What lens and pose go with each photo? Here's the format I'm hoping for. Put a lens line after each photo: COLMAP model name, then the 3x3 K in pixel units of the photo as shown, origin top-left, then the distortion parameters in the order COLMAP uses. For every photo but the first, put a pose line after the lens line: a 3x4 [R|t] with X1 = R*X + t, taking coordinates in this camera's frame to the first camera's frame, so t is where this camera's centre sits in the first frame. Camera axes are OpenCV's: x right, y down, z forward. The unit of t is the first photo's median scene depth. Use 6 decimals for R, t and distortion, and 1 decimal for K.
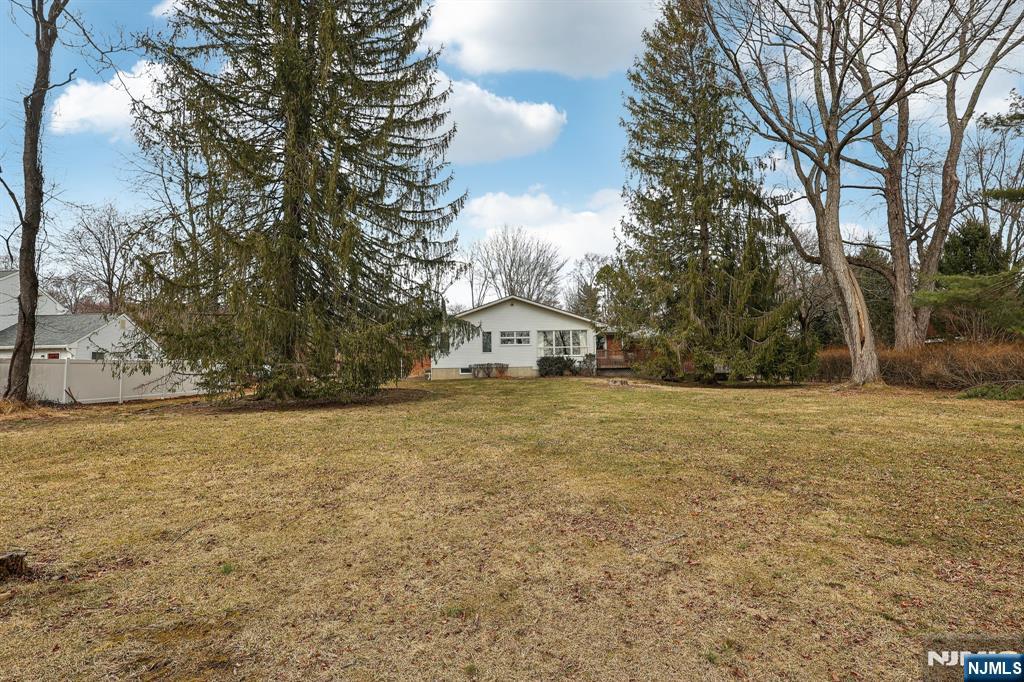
lens RADIAL K [[485.8, 0, 512.6], [0, 485.8, 366.8], [0, 0, 1]] dist [0.000464, 0.000337]
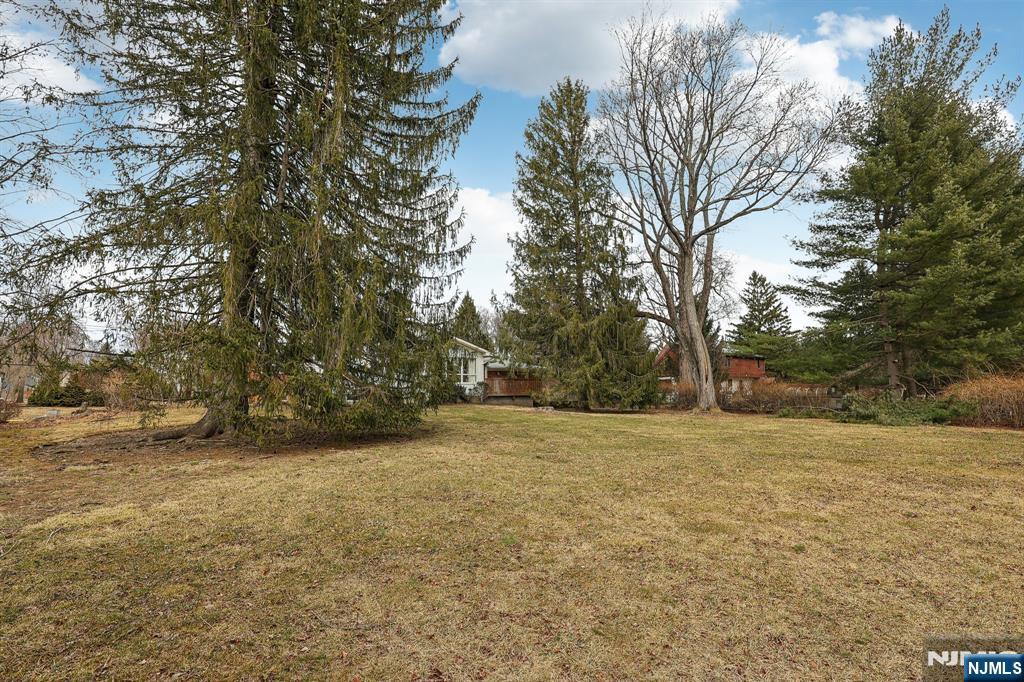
lens RADIAL K [[485.8, 0, 512.6], [0, 485.8, 366.8], [0, 0, 1]] dist [0.000464, 0.000337]
pose [[0.825269, 0.042693, 0.563124, -0.360744], [-0.009925, 0.998081, -0.061125, 0.003464], [-0.564653, 0.044855, 0.824109, 0.116035]]
